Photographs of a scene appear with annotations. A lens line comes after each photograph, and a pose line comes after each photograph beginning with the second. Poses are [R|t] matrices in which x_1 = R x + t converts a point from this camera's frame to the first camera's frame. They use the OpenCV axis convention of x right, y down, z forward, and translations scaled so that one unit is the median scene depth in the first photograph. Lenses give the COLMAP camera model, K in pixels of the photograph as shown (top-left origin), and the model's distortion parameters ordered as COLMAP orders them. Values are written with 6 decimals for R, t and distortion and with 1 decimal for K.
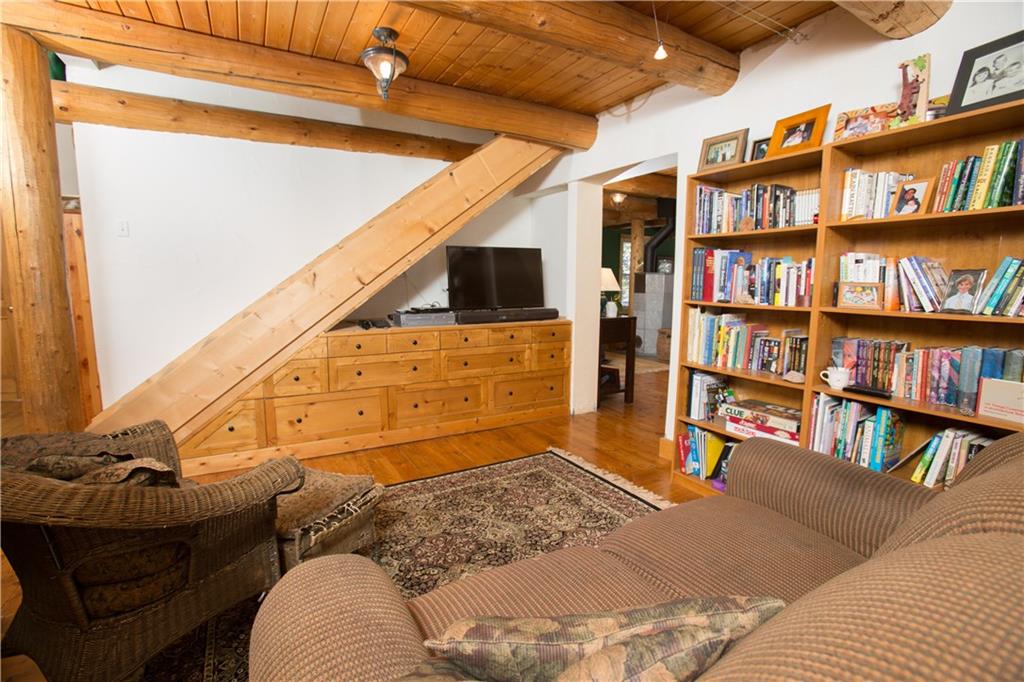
lens RADIAL K [[469.1, 0, 511.3], [0, 469.1, 337.0], [0, 0, 1]] dist [-0.067060, 0.026782]
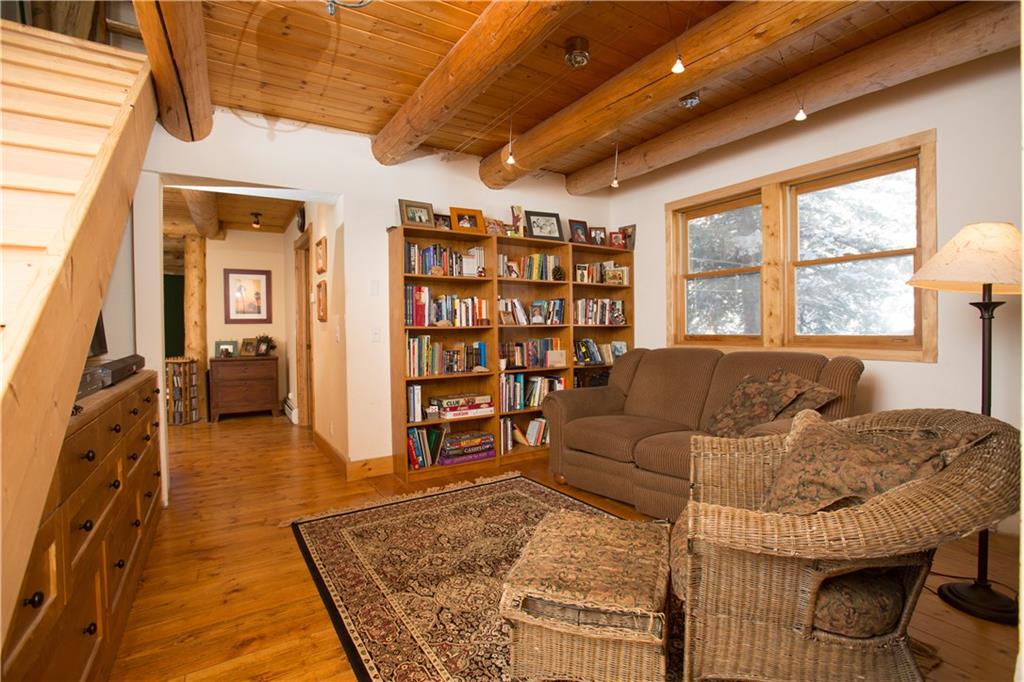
lens RADIAL K [[469.1, 0, 511.3], [0, 469.1, 337.0], [0, 0, 1]] dist [-0.067060, 0.026782]
pose [[-0.039823, -0.020112, 0.999004, -0.945346], [0.137240, 0.990212, 0.025405, -0.047953], [-0.989737, 0.138115, -0.036673, 0.855385]]
